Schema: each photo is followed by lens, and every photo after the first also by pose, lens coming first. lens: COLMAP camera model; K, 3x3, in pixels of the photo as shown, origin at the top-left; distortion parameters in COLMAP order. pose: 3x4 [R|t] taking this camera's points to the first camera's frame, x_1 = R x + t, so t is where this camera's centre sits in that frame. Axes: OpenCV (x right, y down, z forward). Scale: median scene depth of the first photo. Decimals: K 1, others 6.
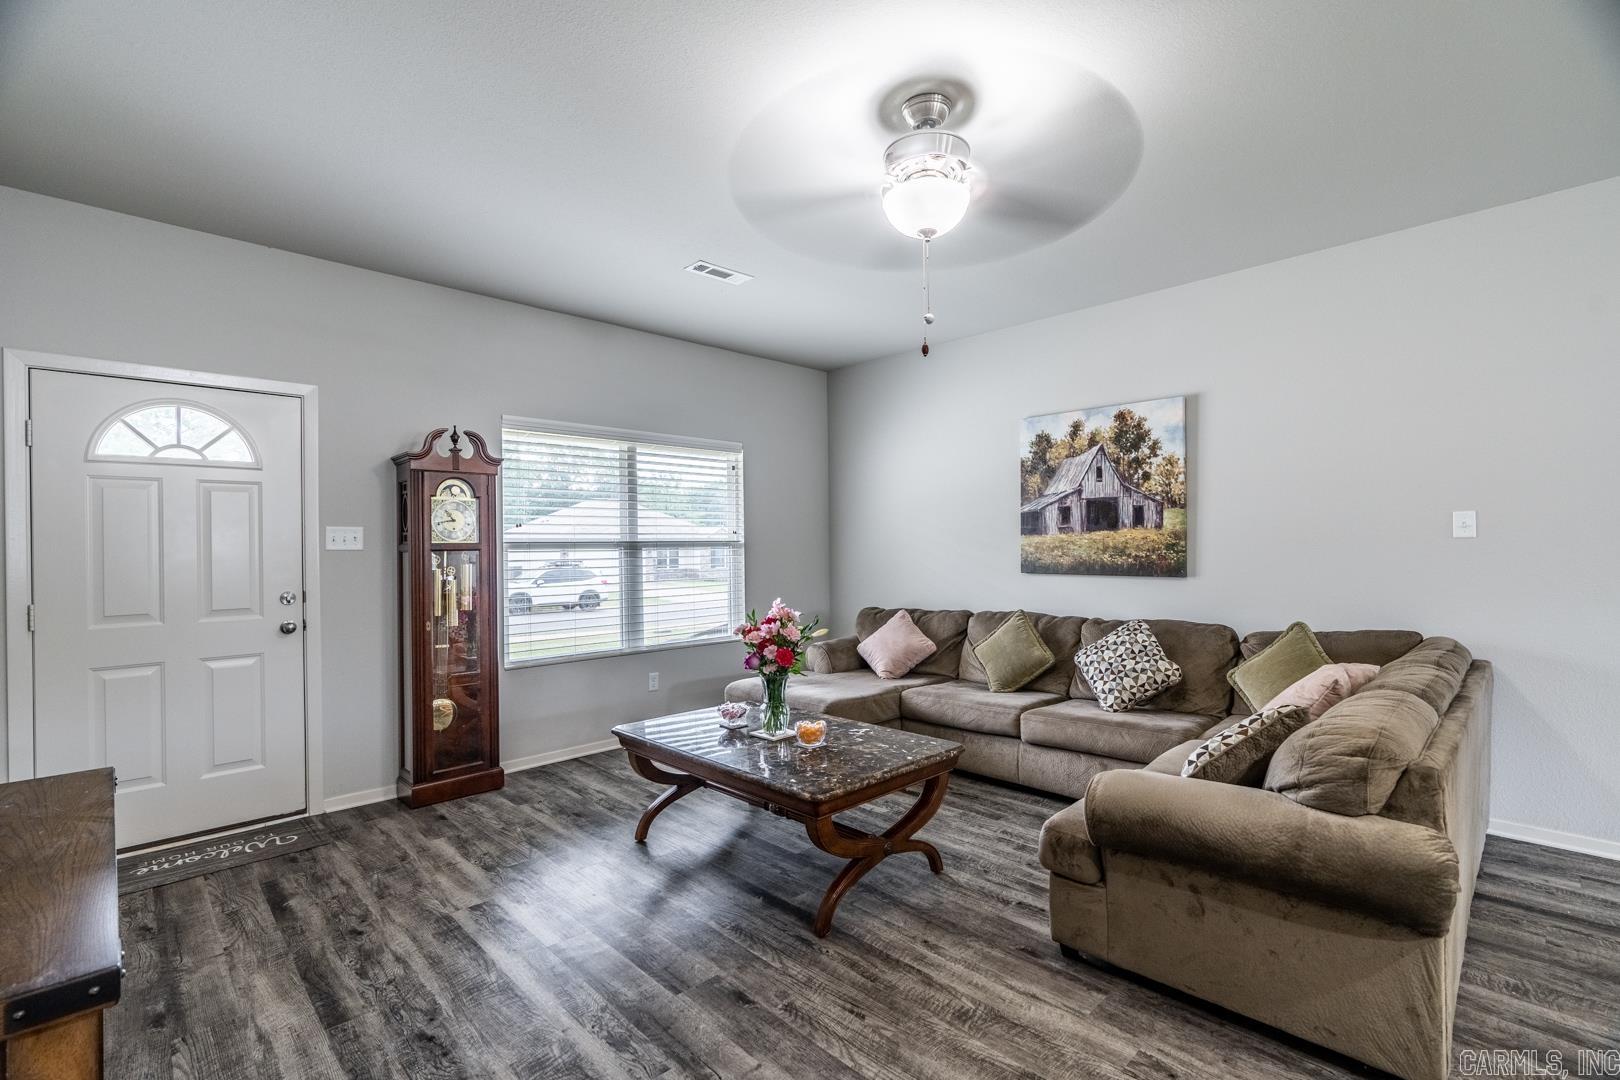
lens RADIAL K [[725.2, 0, 806.2], [0, 725.2, 545.4], [0, 0, 1]] dist [-0.011620, 0.000538]
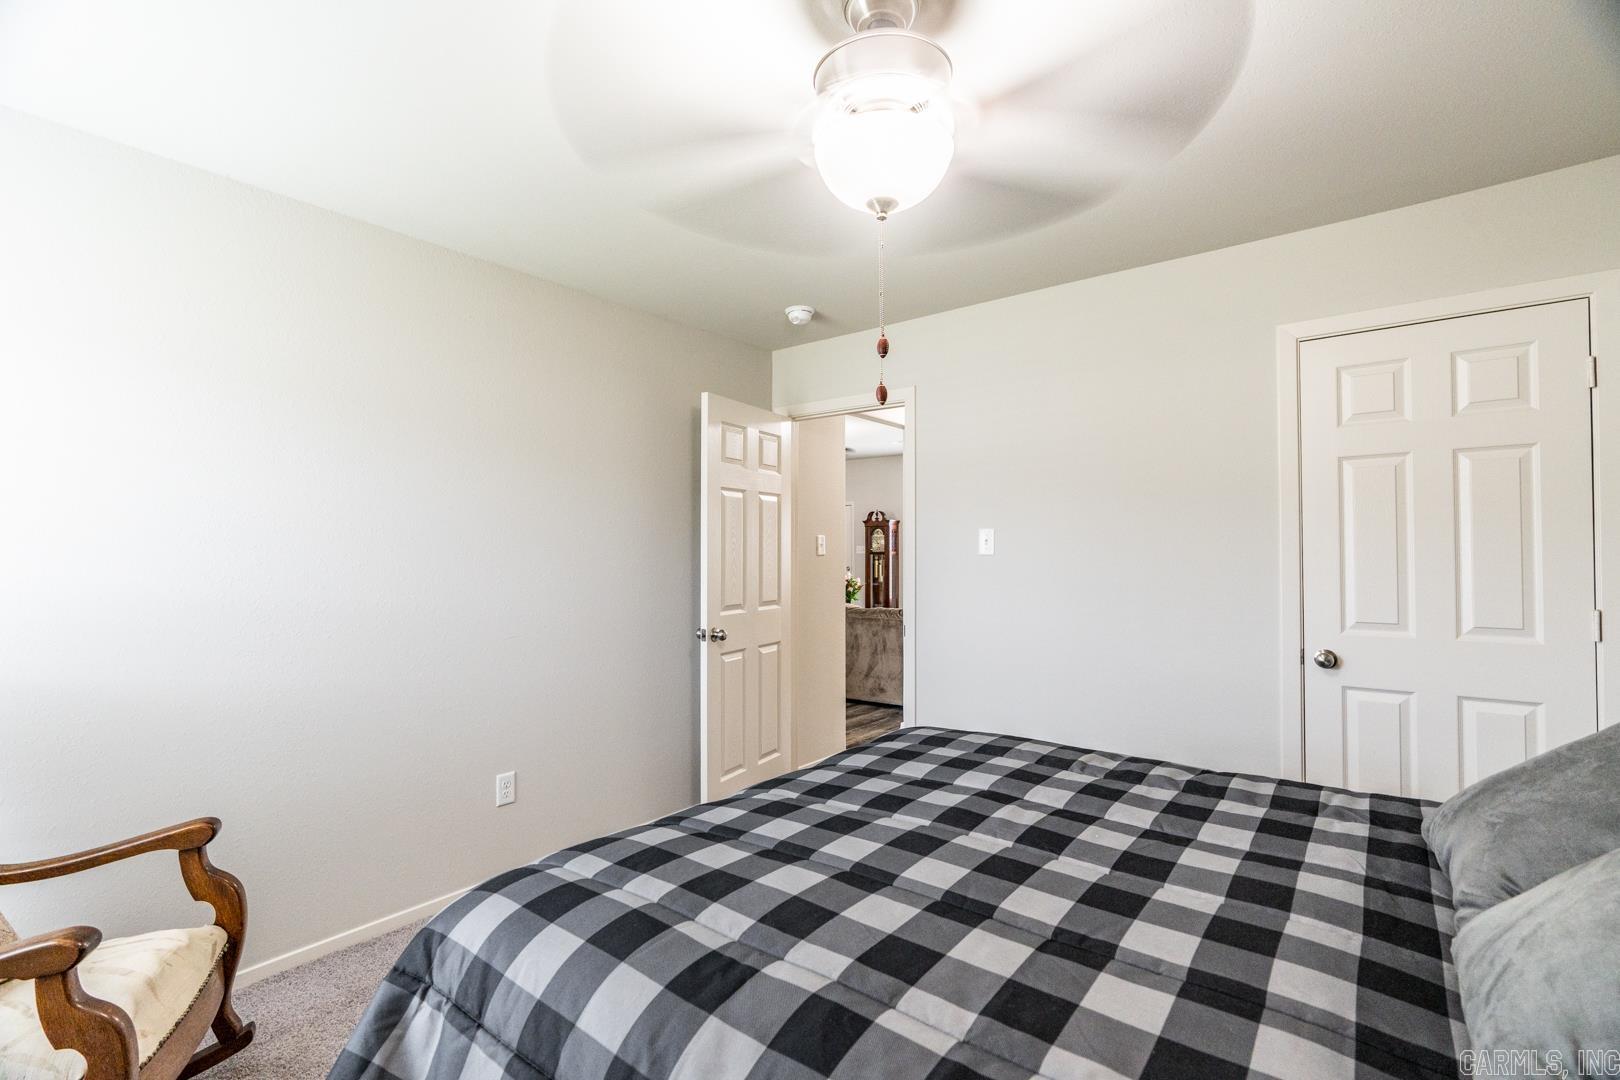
lens RADIAL K [[734.7, 0, 810.0], [0, 734.7, 540.0], [0, 0, 1]] dist [-0.012447, 0.000142]
pose [[0.142323, -0.006887, -0.989796, 2.068709], [0.003111, 0.999974, -0.006511, -0.027136], [0.989815, -0.002153, 0.142341, 0.304490]]
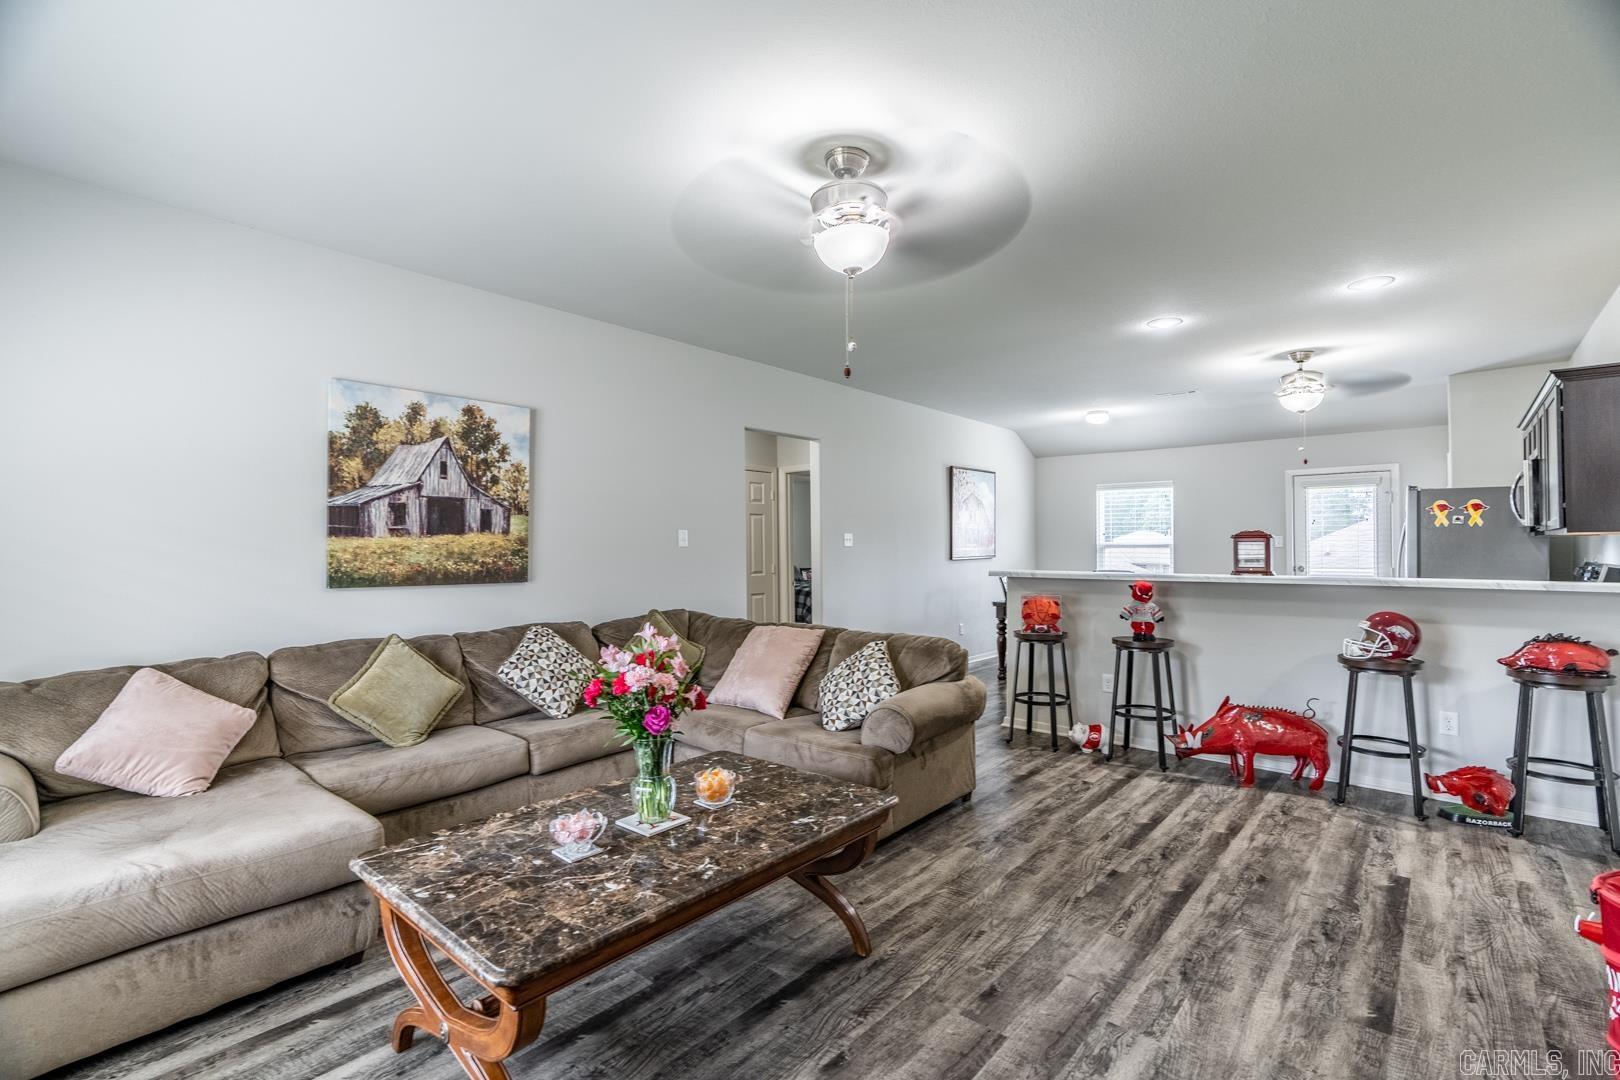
lens RADIAL K [[734.7, 0, 810.0], [0, 734.7, 540.0], [0, 0, 1]] dist [-0.012447, 0.000142]
pose [[-0.085110, 0.021688, 0.996135, -0.539095], [0.002537, 0.999765, -0.021550, 0.007103], [-0.996368, 0.000693, -0.085145, 0.655648]]
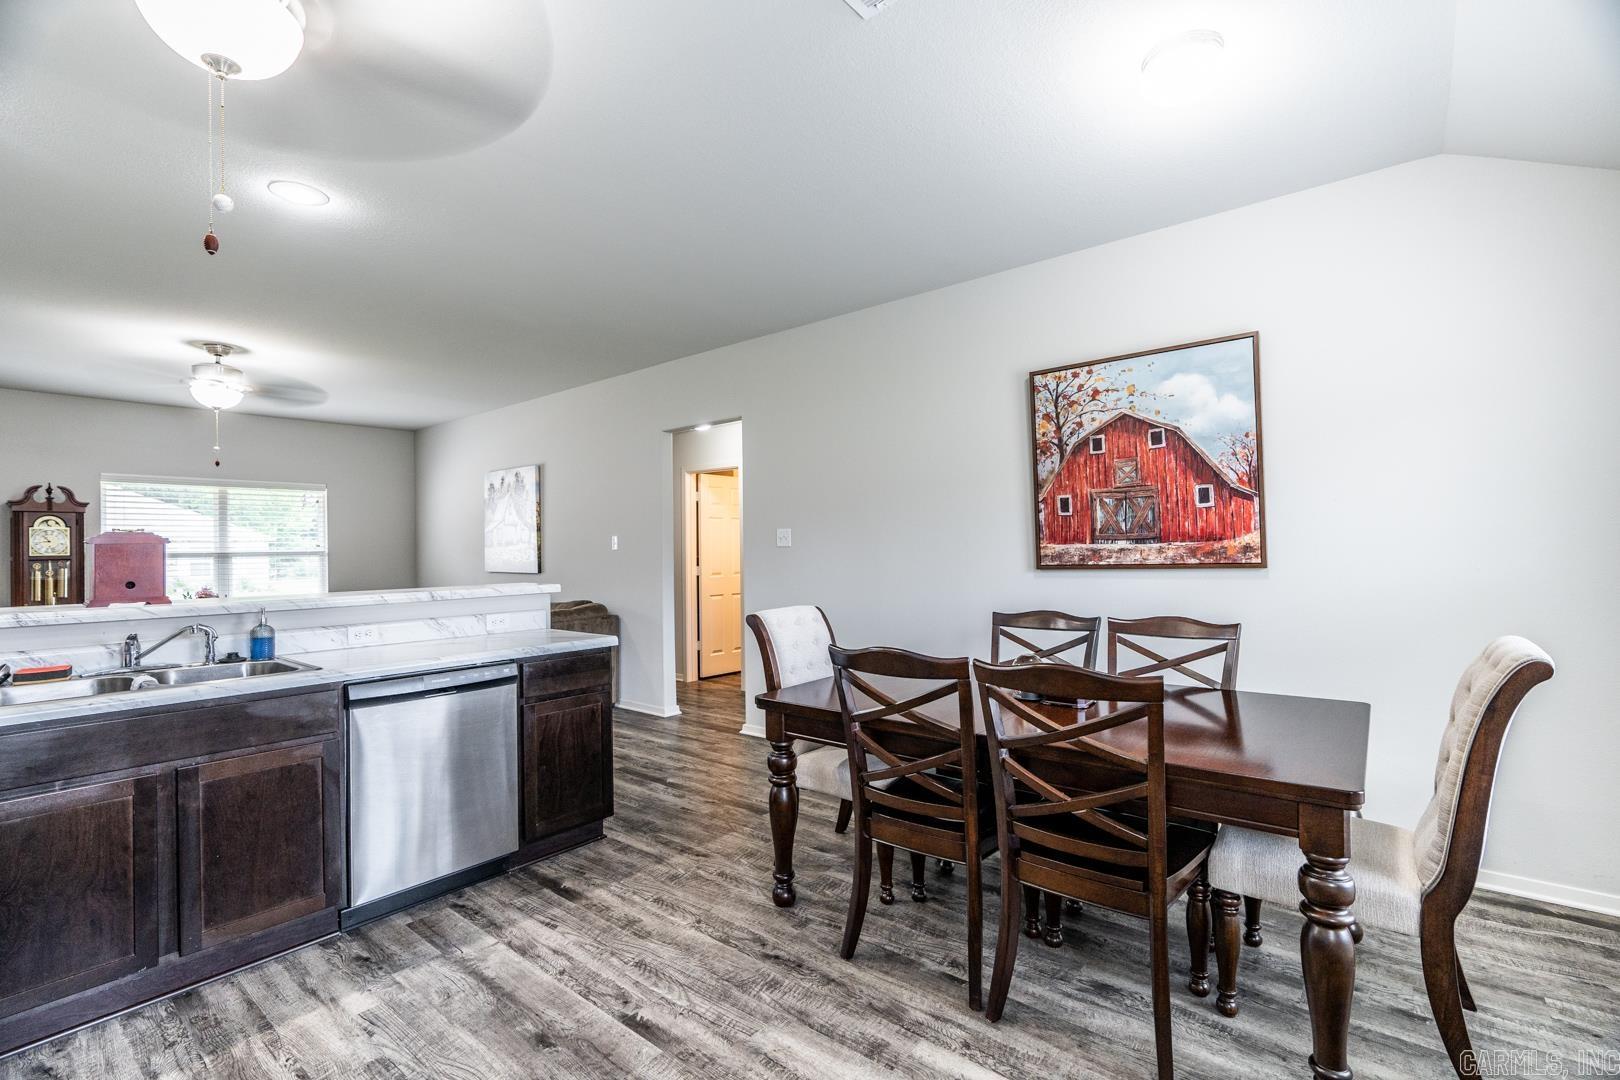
lens RADIAL K [[719.1, 0, 815.9], [0, 719.1, 544.8], [0, 0, 1]] dist [-0.013165, 0.000300]
pose [[0.992170, -0.005384, 0.124775, 0.916016], [0.006107, 0.999967, -0.005414, -0.007822], [-0.124742, 0.006134, 0.992170, -0.707151]]
